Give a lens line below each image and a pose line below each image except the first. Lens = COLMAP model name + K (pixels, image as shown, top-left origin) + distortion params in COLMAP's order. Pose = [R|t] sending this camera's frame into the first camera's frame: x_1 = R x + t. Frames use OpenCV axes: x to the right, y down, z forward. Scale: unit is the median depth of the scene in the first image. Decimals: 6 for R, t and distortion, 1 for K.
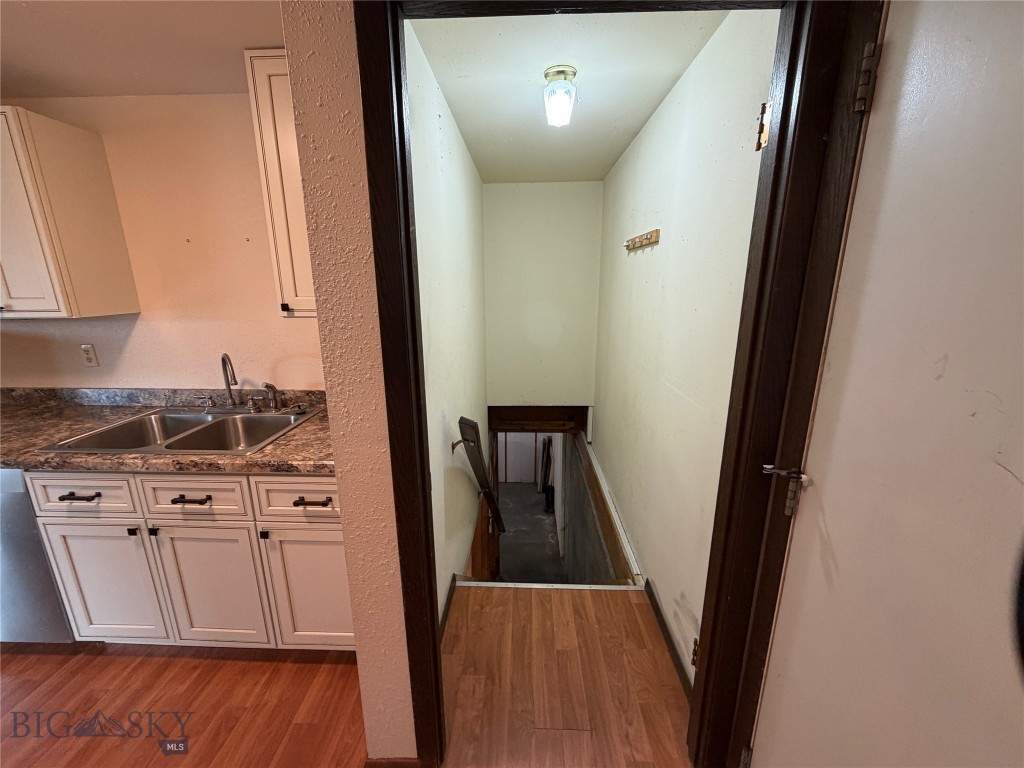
lens RADIAL K [[408.2, 0, 510.2], [0, 408.2, 383.1], [0, 0, 1]] dist [-0.000058, 0.000121]
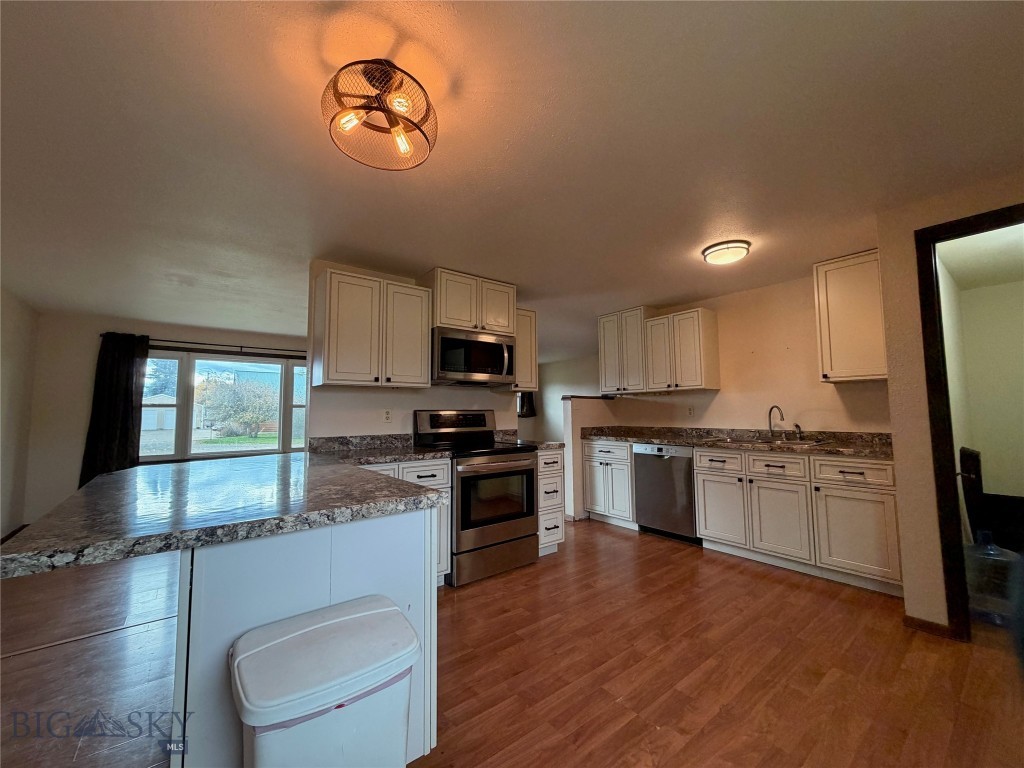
lens RADIAL K [[408.2, 0, 510.1], [0, 408.2, 384.1], [0, 0, 1]] dist [-0.000058, 0.000121]
pose [[0.646474, -0.054864, -0.760961, -0.053142], [-0.177822, 0.959106, -0.220218, 0.566786], [0.741924, 0.277680, 0.610281, -1.330017]]
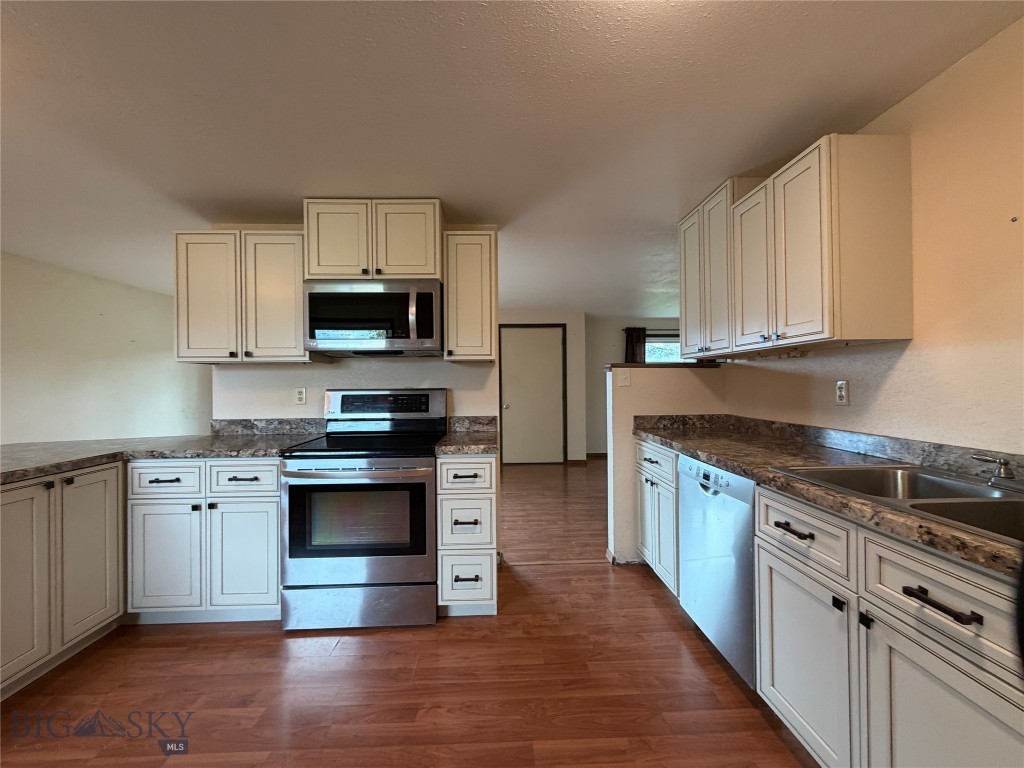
lens RADIAL K [[408.2, 0, 509.0], [0, 408.2, 383.6], [0, 0, 1]] dist [-0.000058, 0.000121]
pose [[0.071480, 0.004153, -0.997433, -0.243167], [-0.231079, 0.972855, -0.012509, 0.127187], [0.970306, 0.231380, 0.070499, 0.288502]]
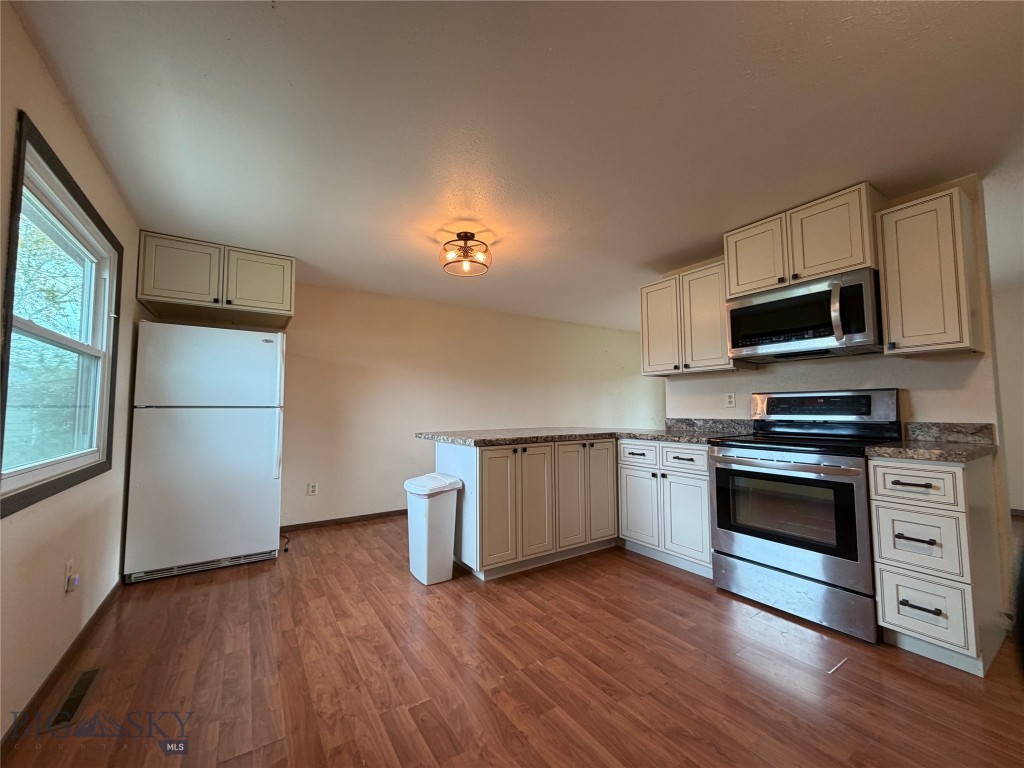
lens RADIAL K [[408.2, 0, 508.1], [0, 408.2, 383.5], [0, 0, 1]] dist [-0.000058, 0.000121]
pose [[-0.816288, -0.025379, -0.577087, 0.023090], [-0.128105, 0.982111, 0.138013, 0.146843], [0.563261, 0.186586, -0.804937, 0.555727]]
